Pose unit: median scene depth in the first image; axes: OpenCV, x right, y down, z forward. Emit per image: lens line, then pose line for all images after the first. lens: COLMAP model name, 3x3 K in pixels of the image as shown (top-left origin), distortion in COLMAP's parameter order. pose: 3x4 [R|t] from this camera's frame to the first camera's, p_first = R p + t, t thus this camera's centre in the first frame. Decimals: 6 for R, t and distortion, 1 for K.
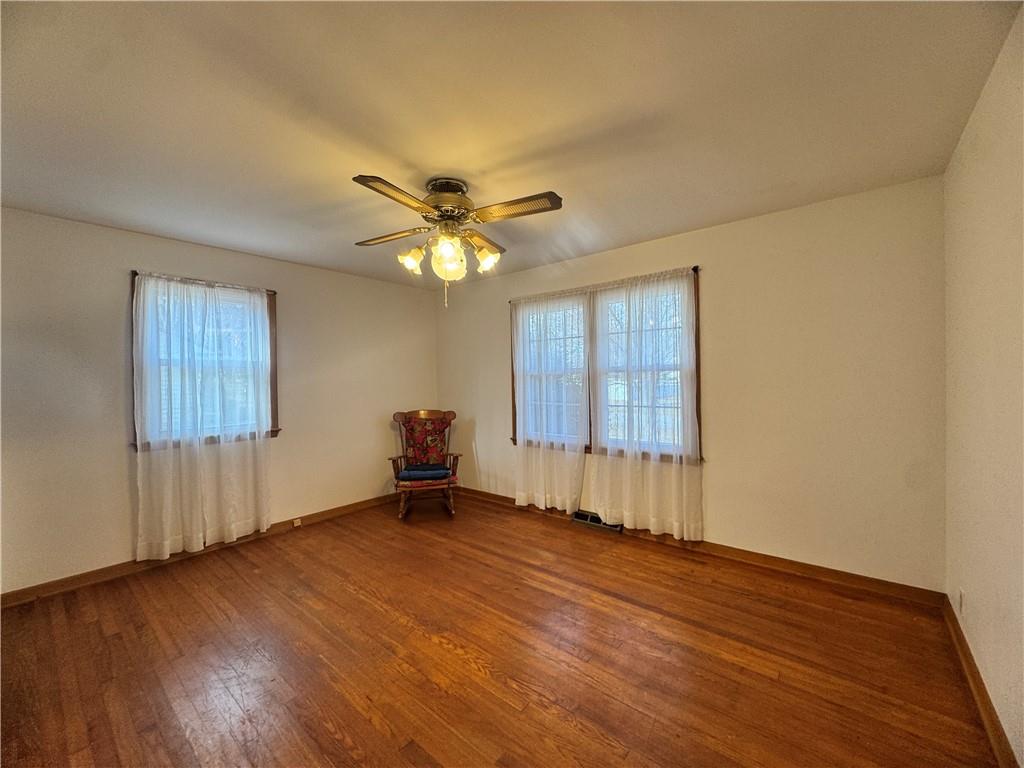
lens RADIAL K [[410.1, 0, 512.0], [0, 410.1, 384.0], [0, 0, 1]] dist [-0.004461, 0.000252]
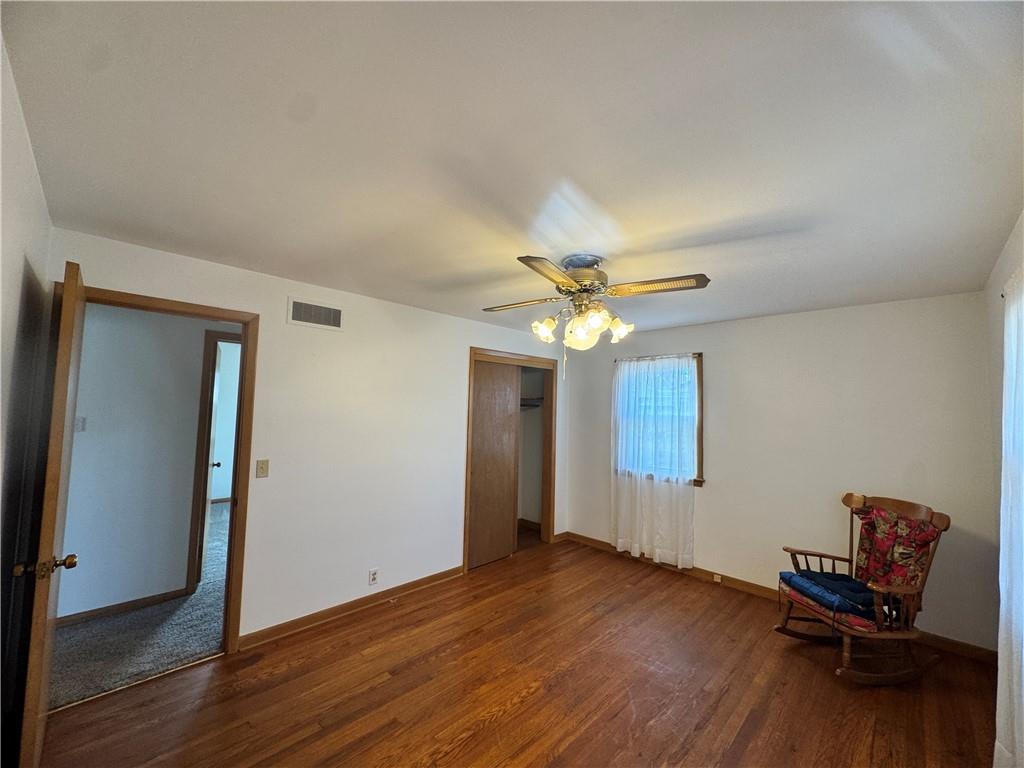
lens RADIAL K [[410.1, 0, 512.0], [0, 410.1, 384.0], [0, 0, 1]] dist [-0.004461, 0.000252]
pose [[-0.081687, -0.046646, -0.995566, 0.624933], [-0.039521, 0.998270, -0.043530, -0.084630], [0.995874, 0.035790, -0.083389, 0.661963]]
